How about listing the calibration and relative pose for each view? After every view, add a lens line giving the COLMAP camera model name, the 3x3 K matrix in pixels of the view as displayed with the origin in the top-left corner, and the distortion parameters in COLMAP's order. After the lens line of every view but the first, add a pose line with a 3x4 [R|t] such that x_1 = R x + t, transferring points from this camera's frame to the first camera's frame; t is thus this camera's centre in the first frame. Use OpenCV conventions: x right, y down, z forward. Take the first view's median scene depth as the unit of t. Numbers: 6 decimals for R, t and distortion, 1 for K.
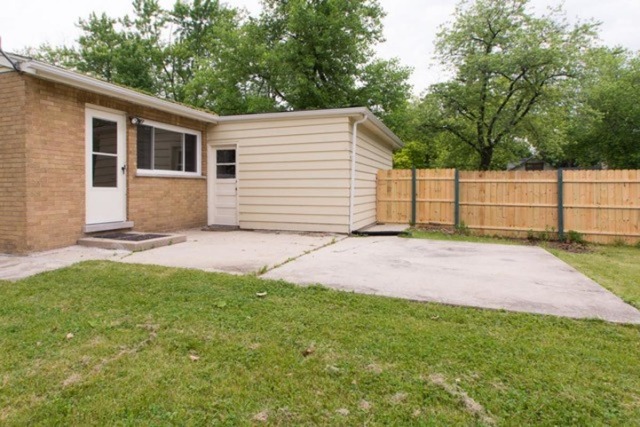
lens RADIAL K [[367.6, 0, 316.4], [0, 367.6, 192.6], [0, 0, 1]] dist [0.002472, 0.000711]
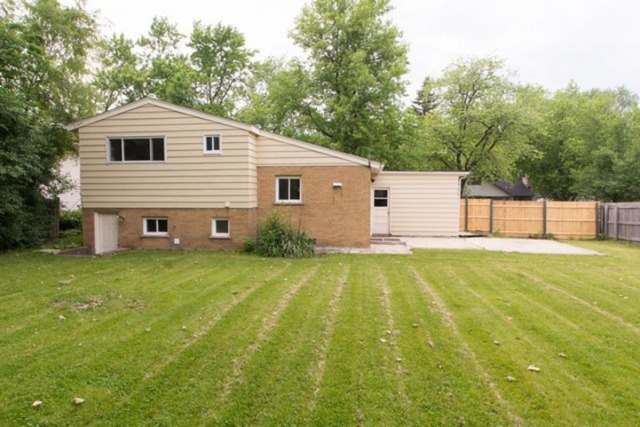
lens RADIAL K [[425.9, 0, 301.9], [0, 425.9, 221.6], [0, 0, 1]] dist [-0.003982, -0.001733]
pose [[0.974583, -0.015152, 0.223515, -1.019858], [0.002606, 0.998409, 0.056319, -0.079743], [-0.224013, -0.054305, 0.973072, -0.833245]]
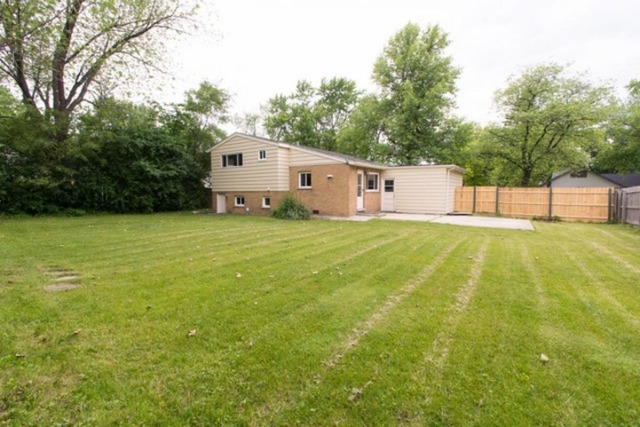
lens RADIAL K [[292.9, 0, 303.8], [0, 292.9, 208.3], [0, 0, 1]] dist [-0.000660, -0.000388]
pose [[0.964577, 0.011237, -0.263562, -0.269806], [0.003025, 0.998556, 0.053643, -0.034361], [0.263784, -0.052540, 0.963150, -1.000074]]
